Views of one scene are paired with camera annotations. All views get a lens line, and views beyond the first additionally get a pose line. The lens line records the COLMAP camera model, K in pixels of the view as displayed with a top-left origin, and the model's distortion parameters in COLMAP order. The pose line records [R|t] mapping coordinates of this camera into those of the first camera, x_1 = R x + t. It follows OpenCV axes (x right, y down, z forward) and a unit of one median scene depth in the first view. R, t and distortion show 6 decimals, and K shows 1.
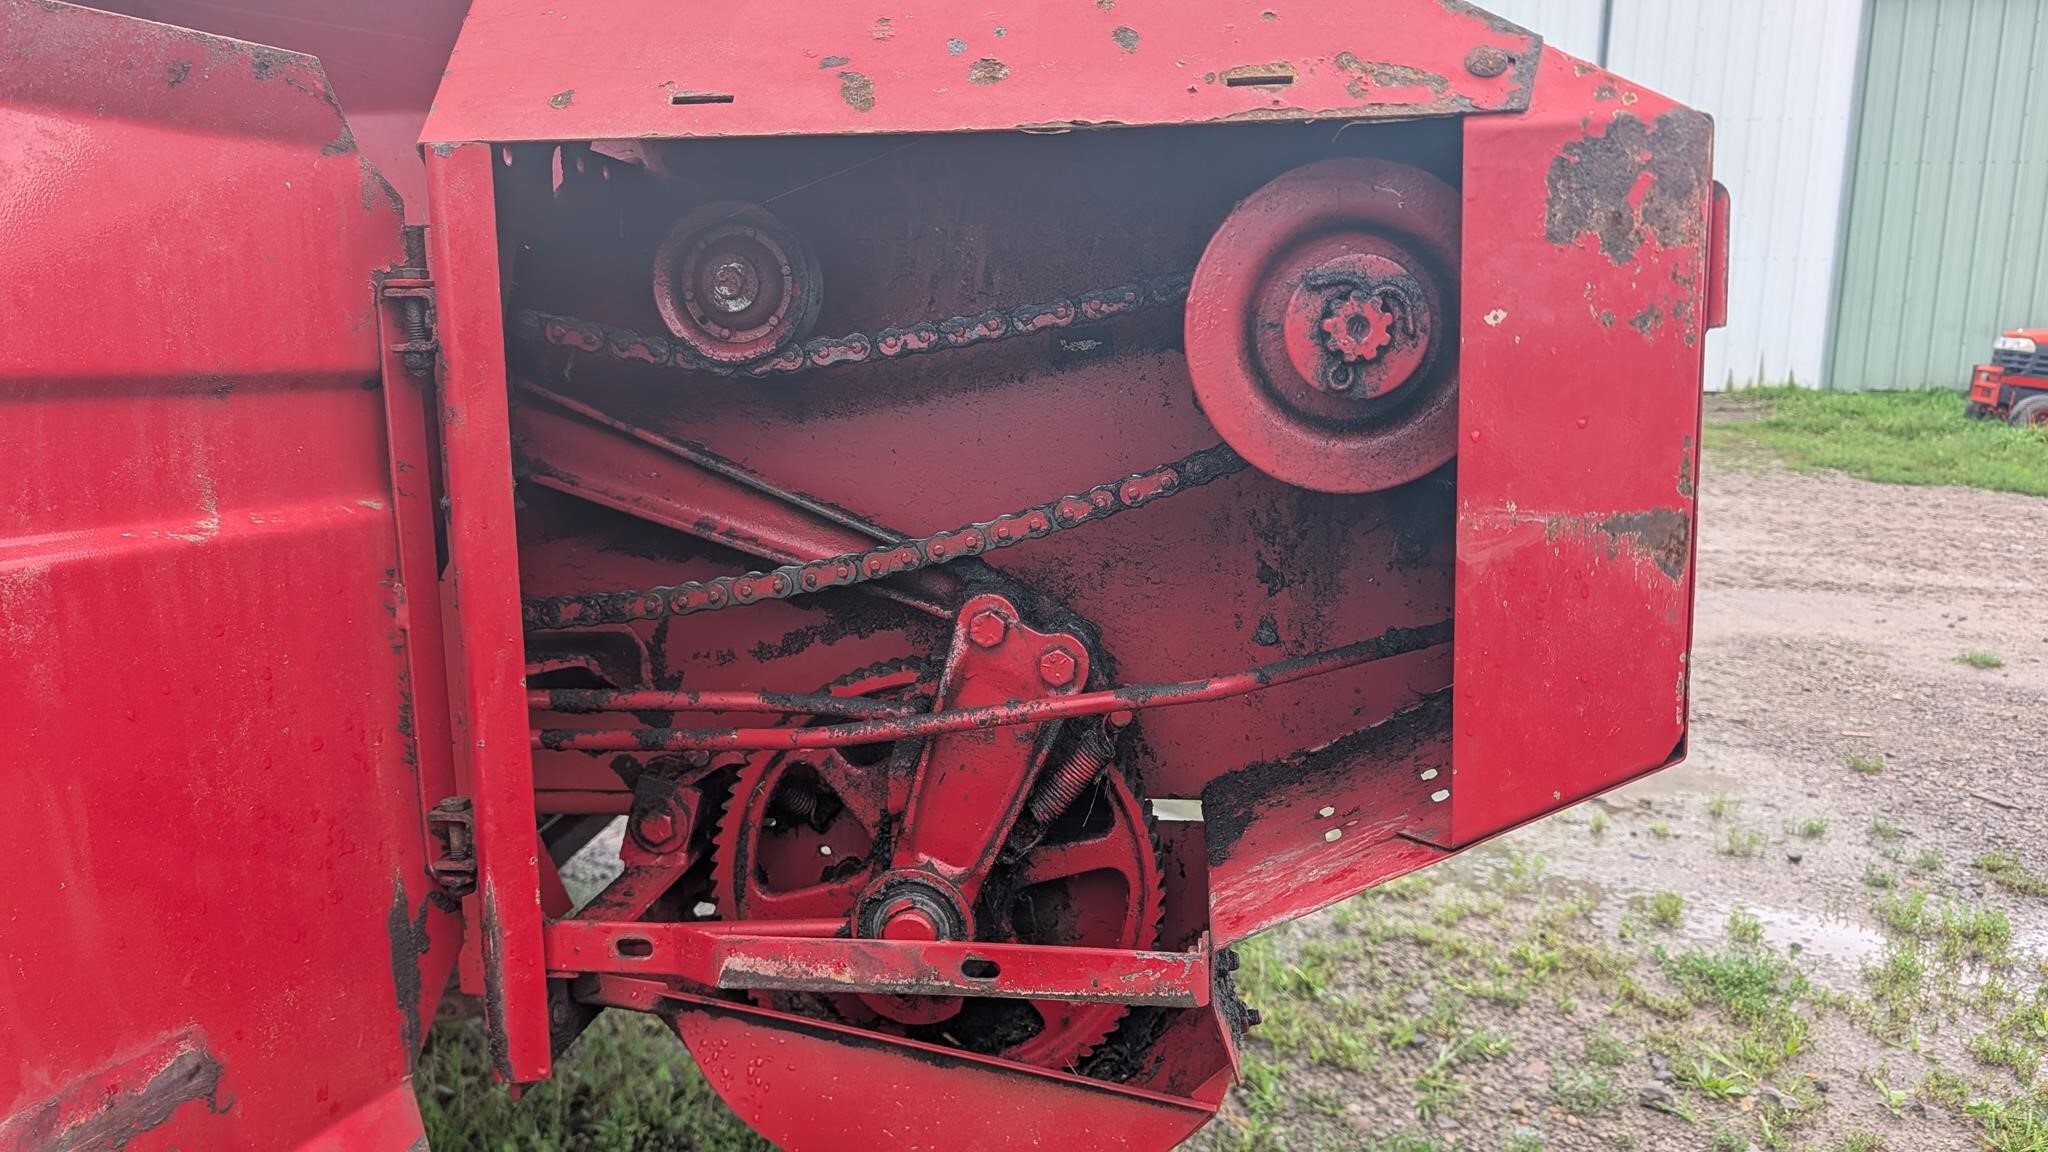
lens RADIAL K [[1481.8, 0, 1020.0], [0, 1481.8, 584.4], [0, 0, 1]] dist [0.019836, -0.015952]
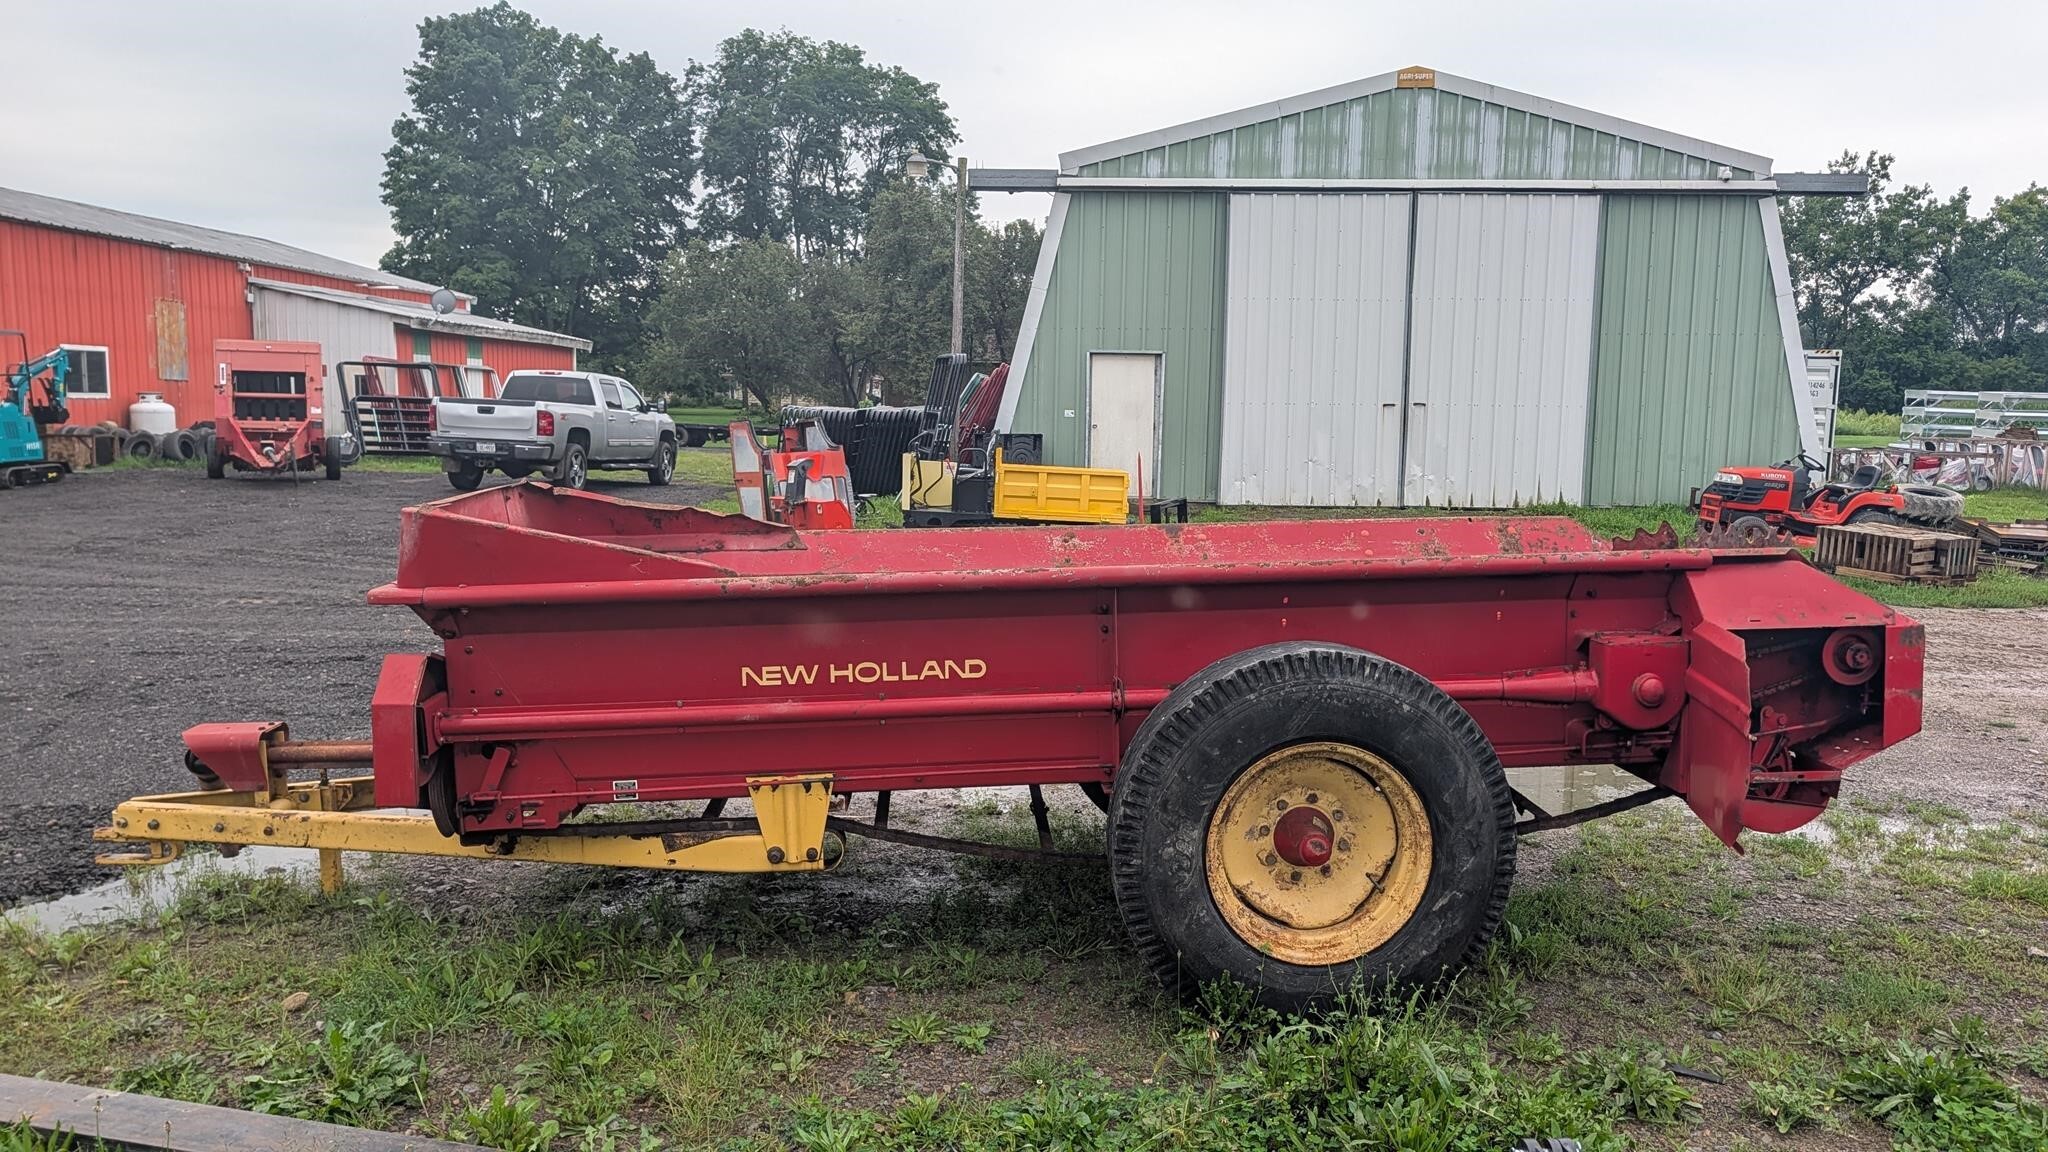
lens RADIAL K [[1481.8, 0, 1035.3], [0, 1481.8, 580.1], [0, 0, 1]] dist [0.019836, -0.015952]
pose [[0.983001, -0.024012, 0.182026, -0.199700], [0.035122, 0.997695, -0.058063, -0.012660], [-0.180212, 0.063469, 0.981578, -0.206944]]
